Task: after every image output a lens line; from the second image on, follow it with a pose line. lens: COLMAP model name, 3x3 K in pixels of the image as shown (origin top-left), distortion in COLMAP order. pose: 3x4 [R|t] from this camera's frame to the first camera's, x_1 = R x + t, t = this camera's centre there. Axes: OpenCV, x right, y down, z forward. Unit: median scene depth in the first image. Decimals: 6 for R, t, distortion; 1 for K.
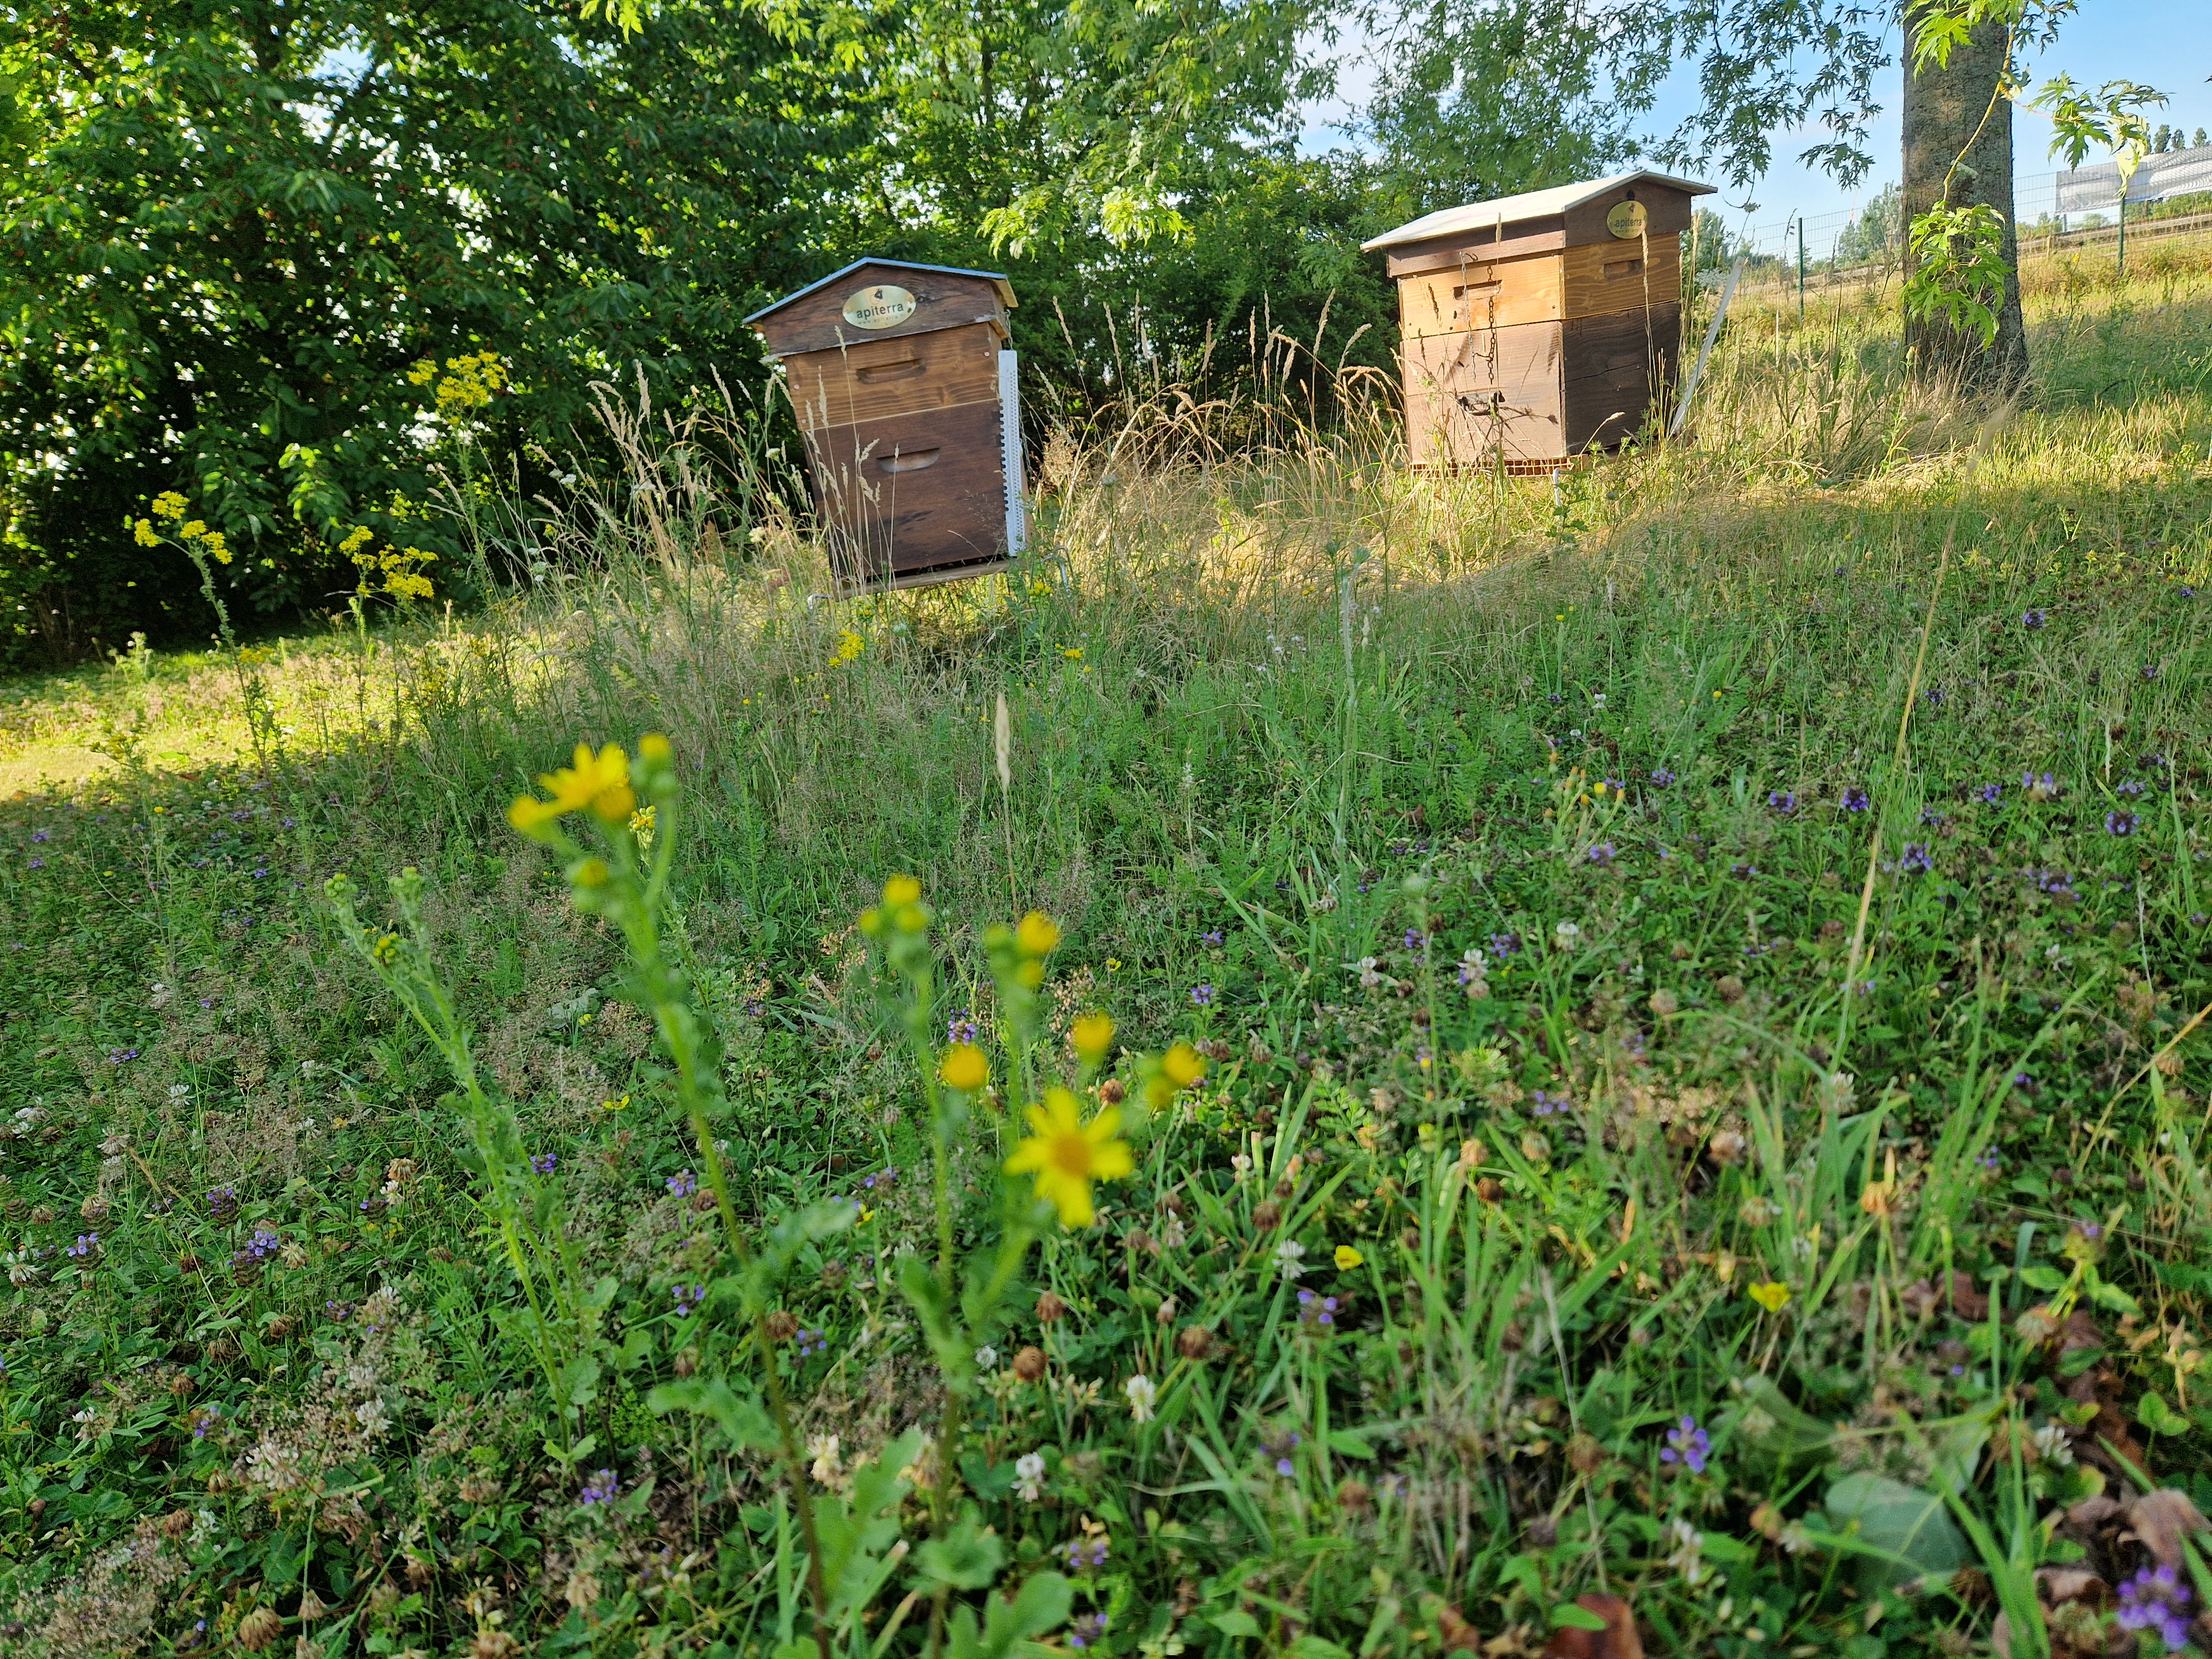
lens RADIAL K [[1468.3, 0, 1106.0], [0, 1468.3, 829.5], [0, 0, 1]] dist [0.119767, -0.086626]
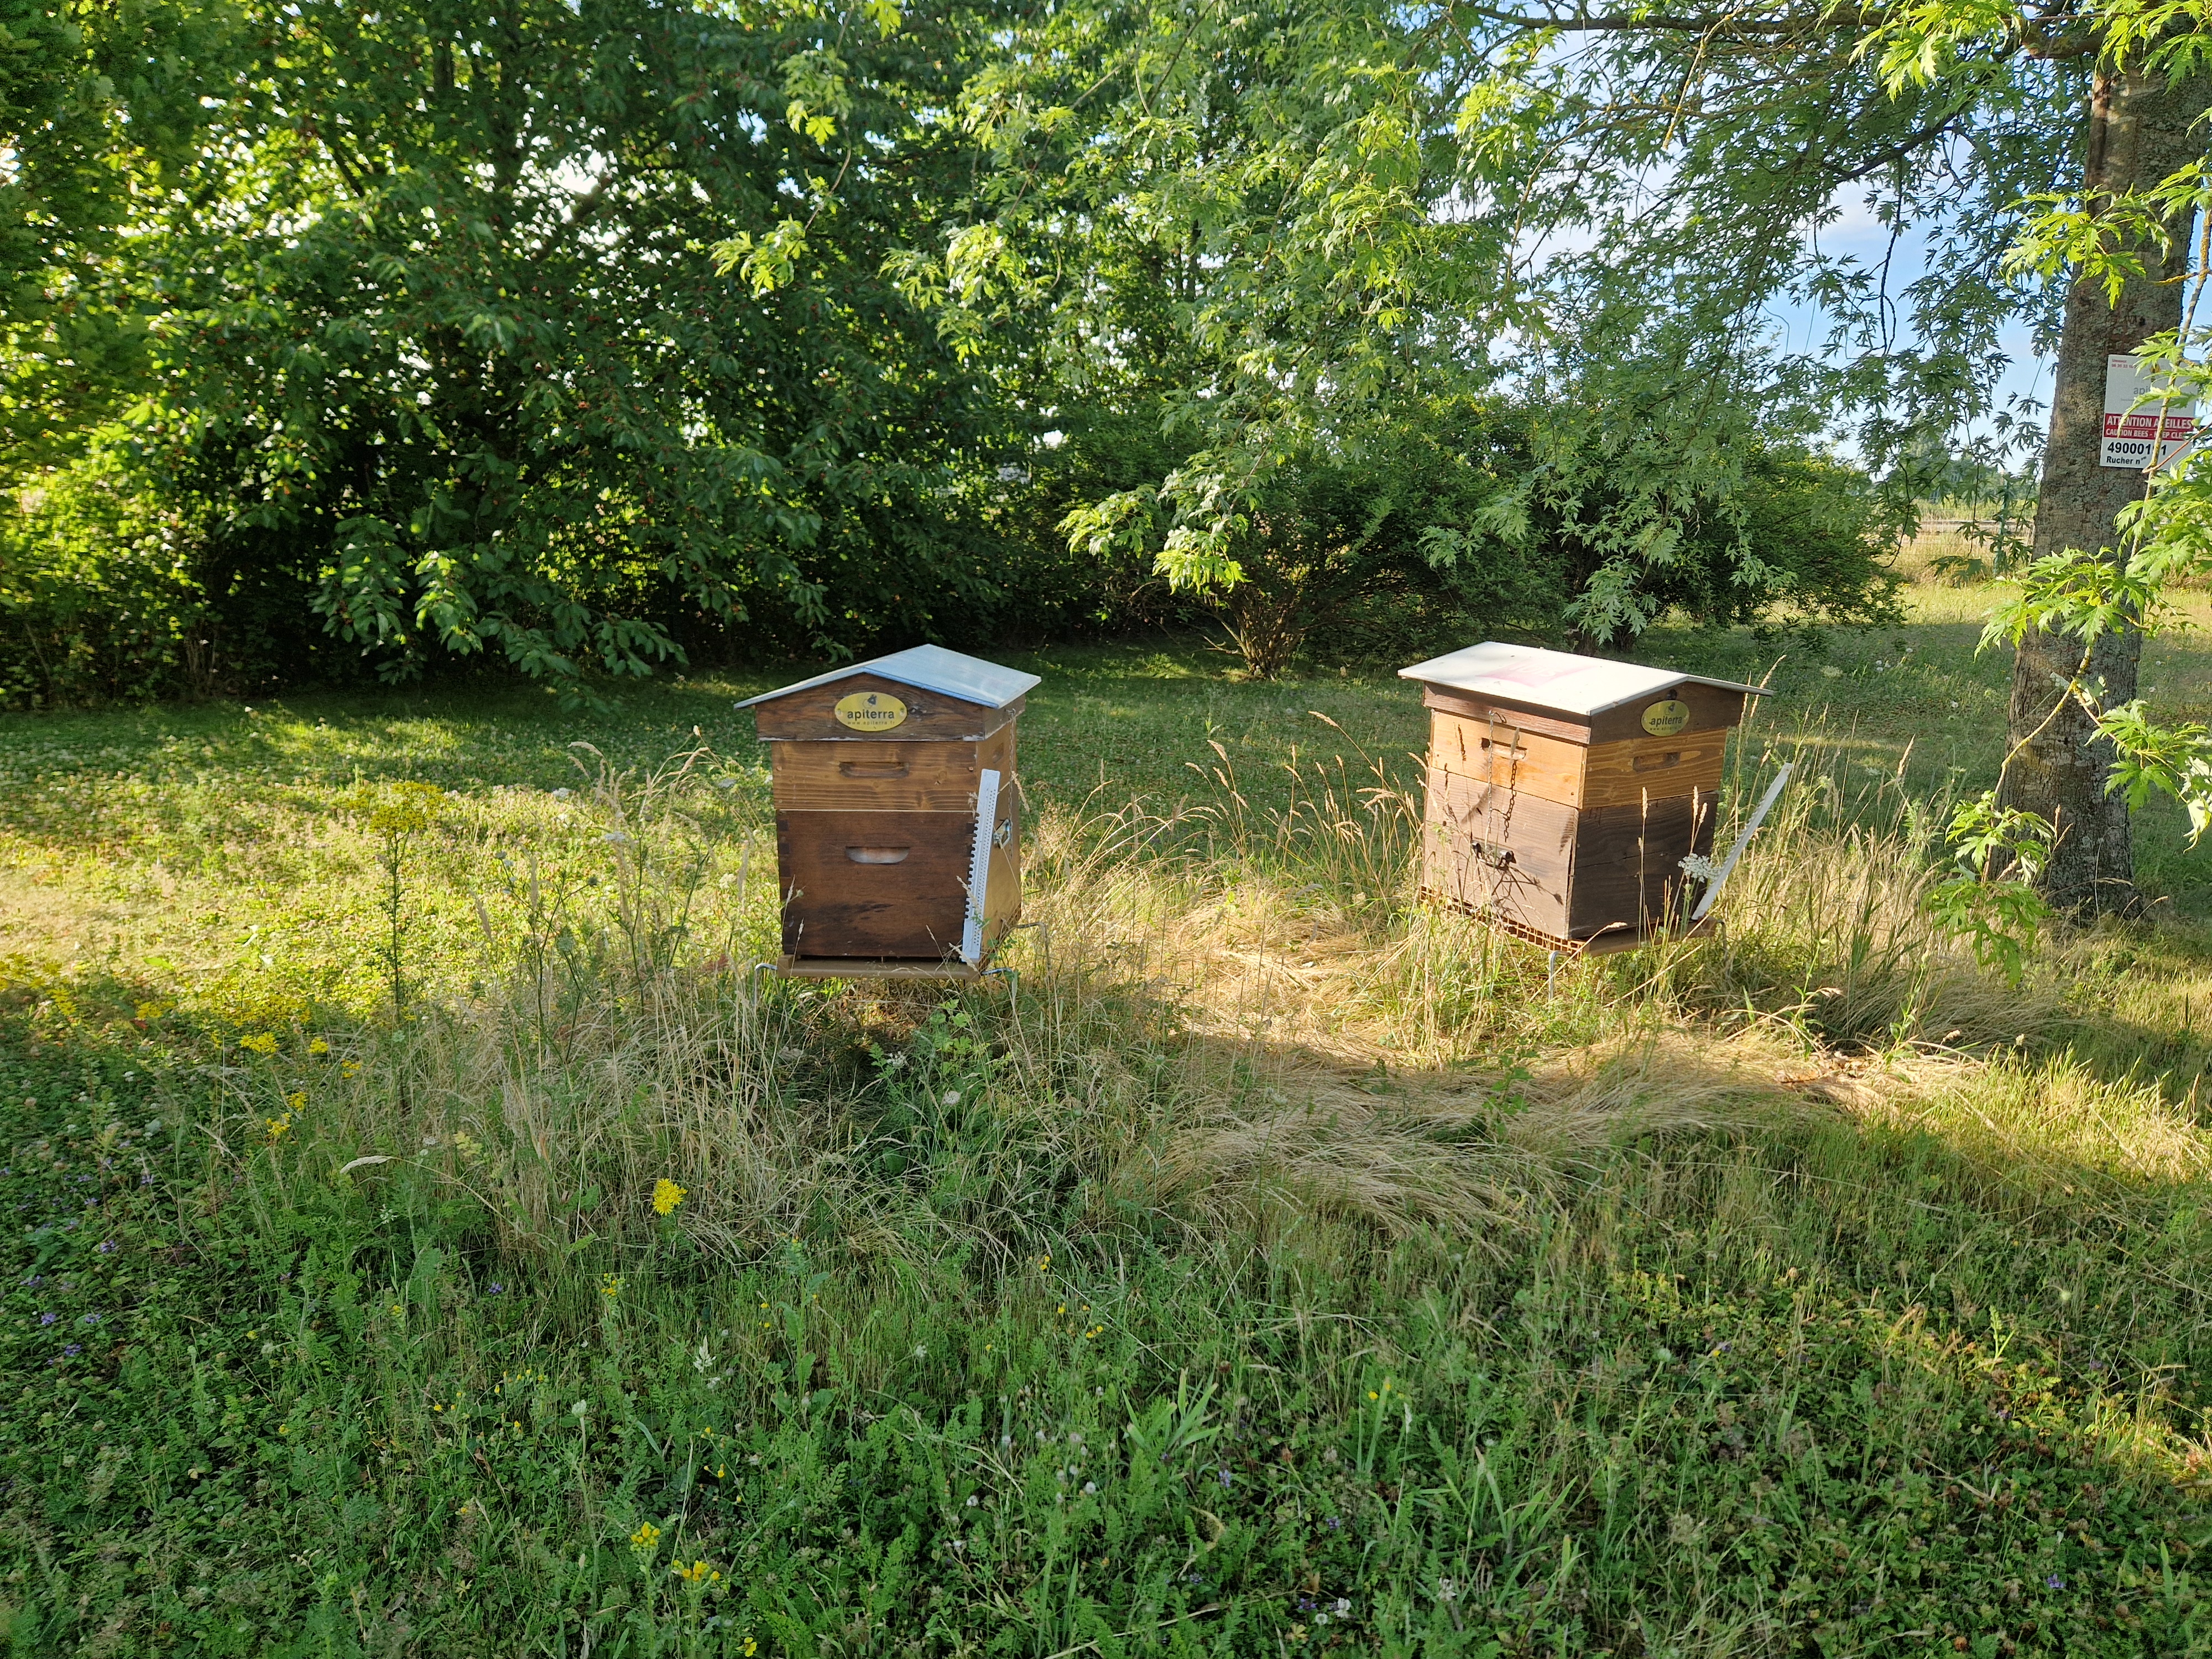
lens RADIAL K [[1468.3, 0, 1106.0], [0, 1468.3, 829.5], [0, 0, 1]] dist [0.119767, -0.086626]
pose [[0.980368, 0.179150, -0.082369, 0.080594], [-0.183568, 0.981756, -0.049574, -0.206909], [0.071985, 0.063721, 0.995368, 0.026227]]
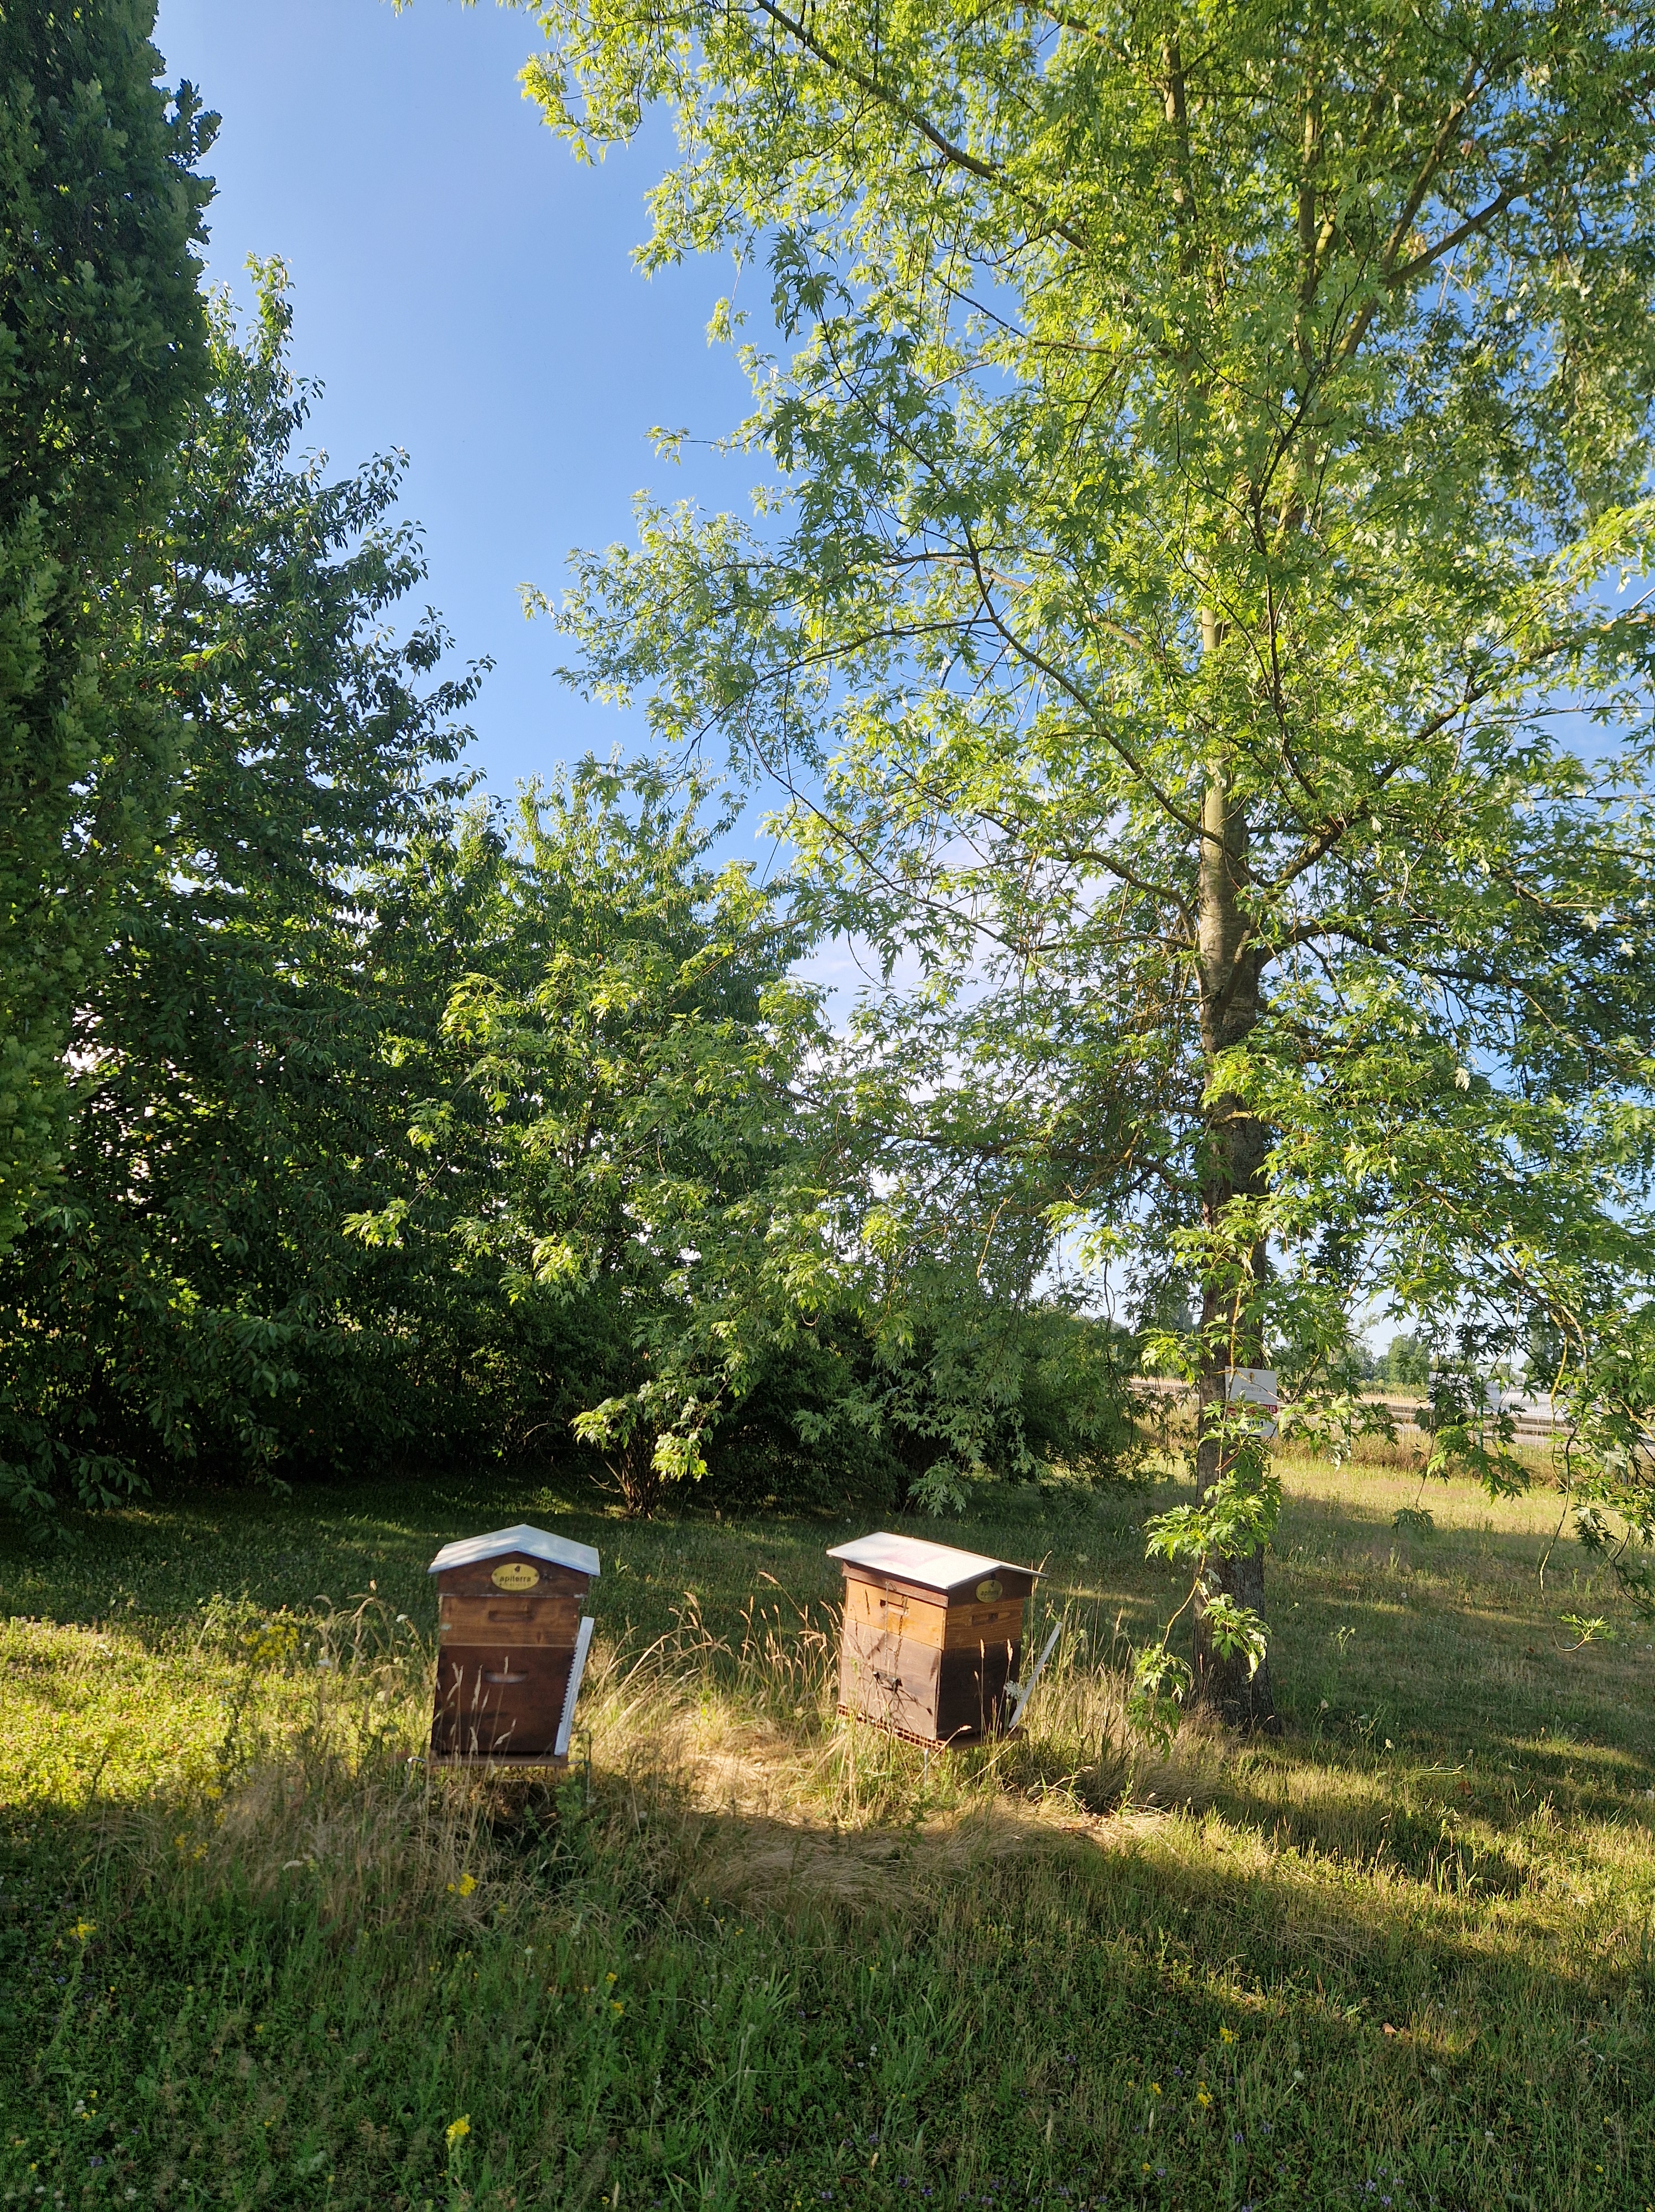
lens RADIAL K [[1501.4, 0, 791.1], [0, 1501.4, 1111.0], [0, 0, 1]] dist [0.023453, -0.000474]
pose [[0.967986, 0.235996, 0.085490, -0.100167], [-0.178795, 0.887338, -0.425045, -0.134926], [-0.176167, 0.396153, 0.901126, -0.541177]]
